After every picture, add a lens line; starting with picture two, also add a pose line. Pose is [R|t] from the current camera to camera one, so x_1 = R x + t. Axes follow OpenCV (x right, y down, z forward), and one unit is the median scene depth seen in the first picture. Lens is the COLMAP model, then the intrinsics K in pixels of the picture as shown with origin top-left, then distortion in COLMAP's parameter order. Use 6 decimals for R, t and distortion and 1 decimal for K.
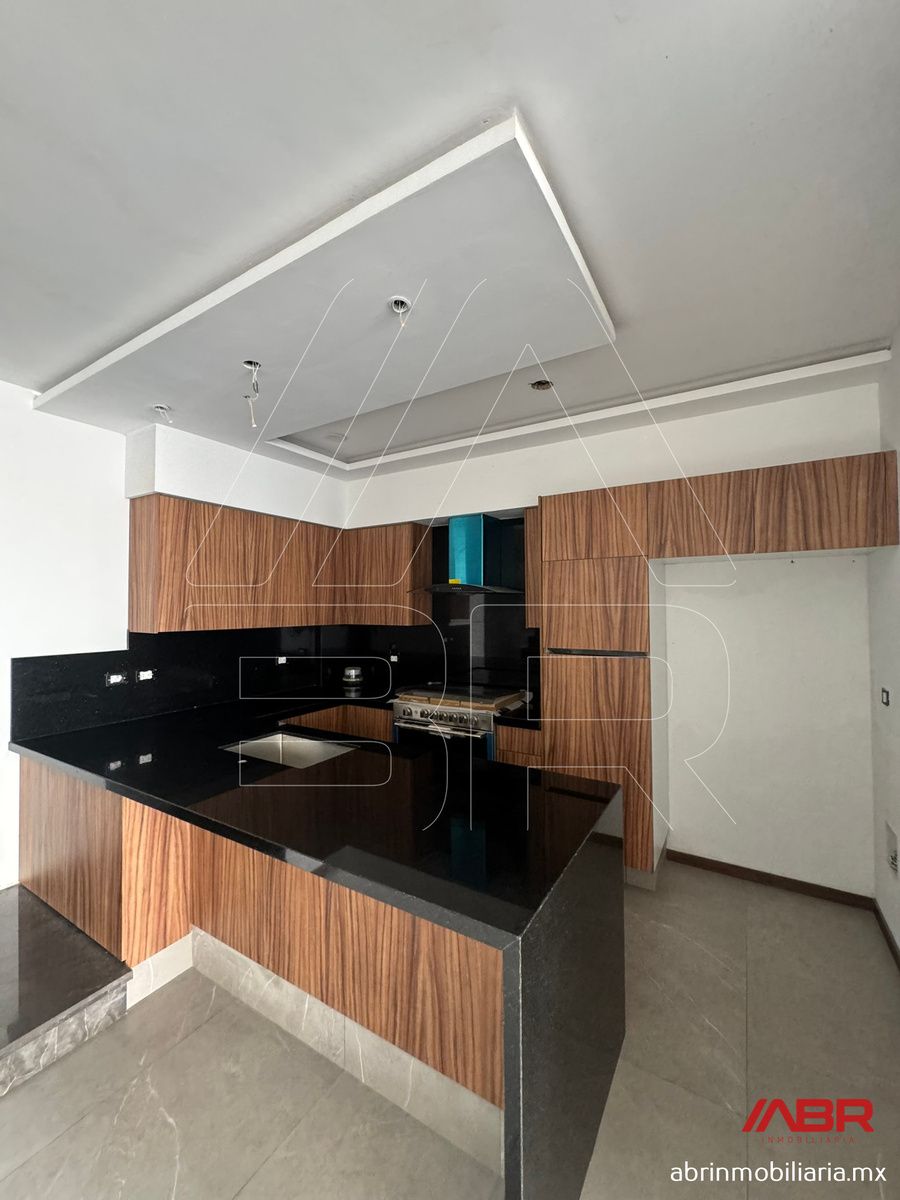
lens RADIAL K [[477.0, 0, 450.7], [0, 477.0, 593.2], [0, 0, 1]] dist [-0.004562, 0.000903]
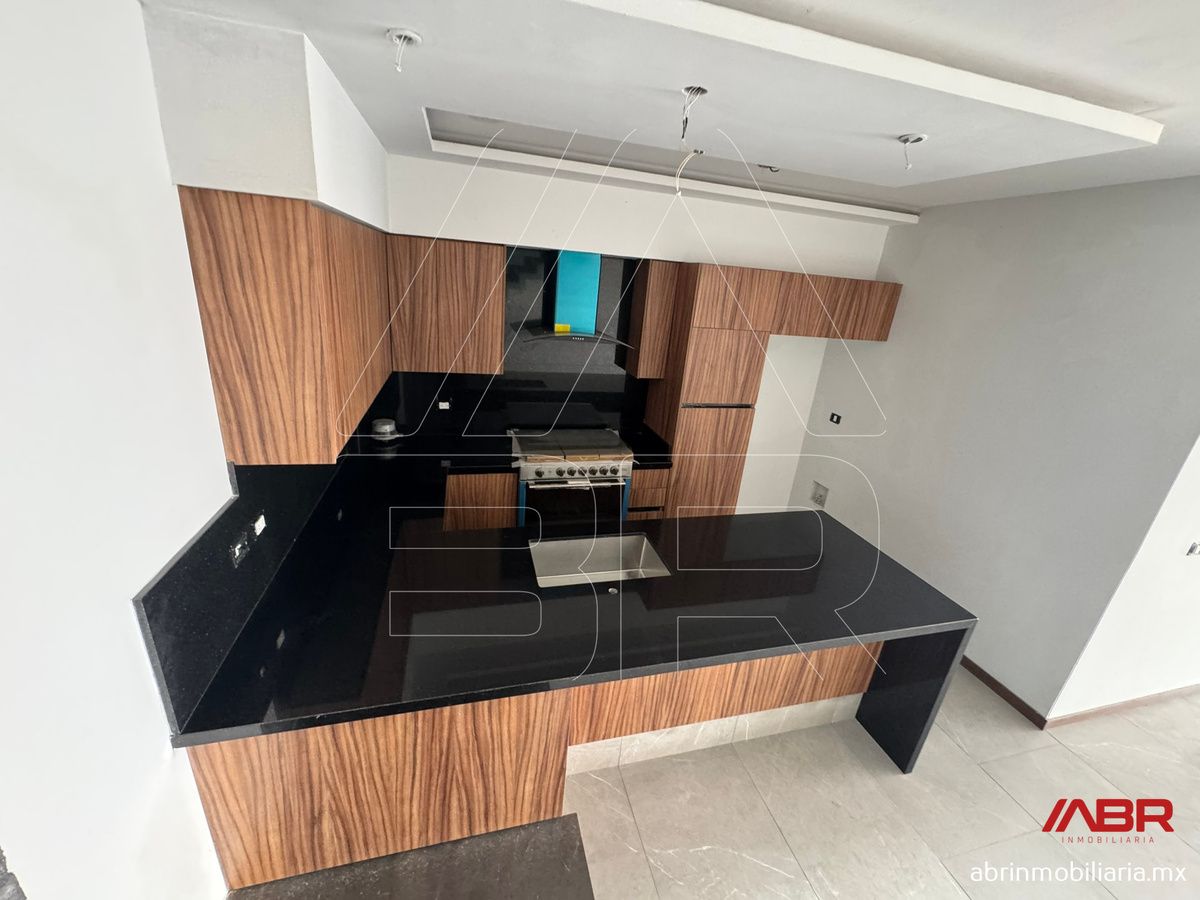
lens RADIAL K [[477.0, 0, 599.3], [0, 477.0, 446.1], [0, 0, 1]] dist [-0.004562, 0.000903]
pose [[0.688940, -0.187445, 0.700161, -0.793858], [-0.107453, 0.928895, 0.354412, -0.182843], [-0.716809, -0.319403, 0.619811, 0.397373]]
